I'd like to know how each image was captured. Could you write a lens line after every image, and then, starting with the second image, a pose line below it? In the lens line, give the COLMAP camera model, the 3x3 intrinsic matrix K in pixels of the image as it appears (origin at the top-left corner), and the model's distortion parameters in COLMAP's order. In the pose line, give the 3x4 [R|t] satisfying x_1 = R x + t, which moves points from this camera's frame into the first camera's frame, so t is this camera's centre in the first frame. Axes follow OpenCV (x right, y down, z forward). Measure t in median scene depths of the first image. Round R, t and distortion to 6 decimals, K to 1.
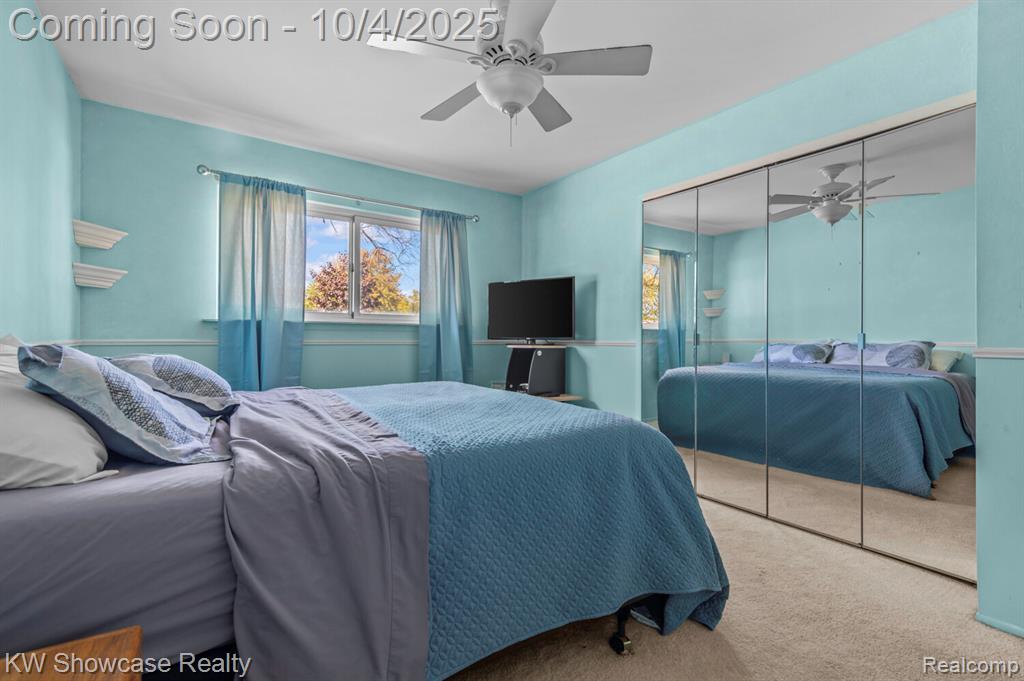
lens RADIAL K [[470.9, 0, 516.6], [0, 470.9, 337.6], [0, 0, 1]] dist [0.017726, -0.000403]
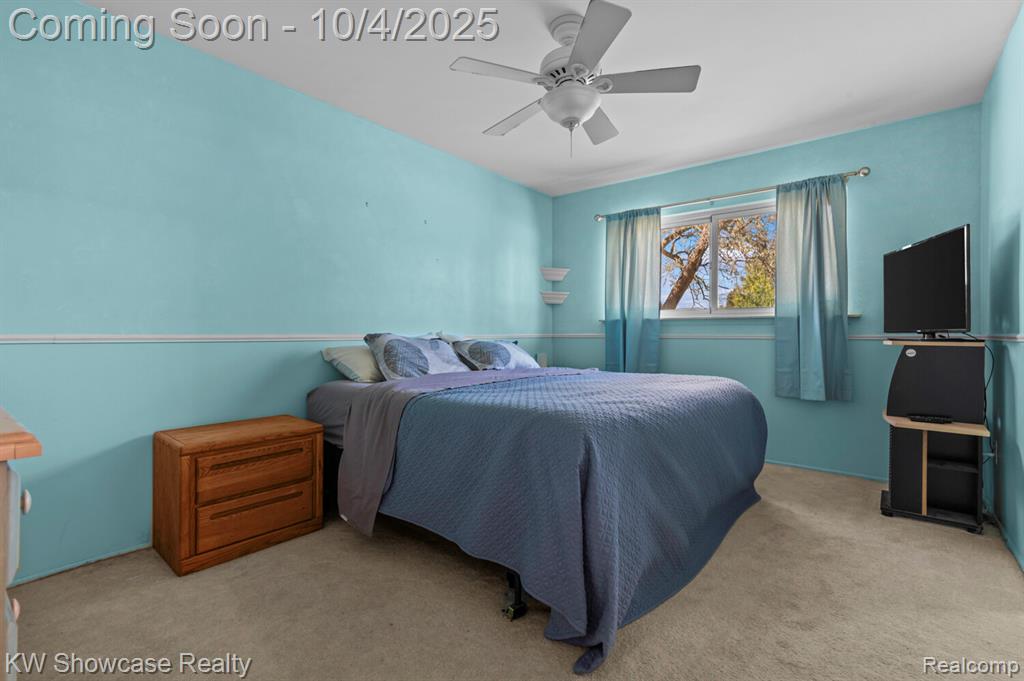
lens RADIAL K [[470.9, 0, 517.8], [0, 470.9, 337.8], [0, 0, 1]] dist [0.017726, -0.000403]
pose [[0.290730, 0.004191, -0.956796, 0.568641], [0.003498, 0.999979, 0.005444, 0.006632], [0.956799, -0.004930, 0.290709, 0.296478]]
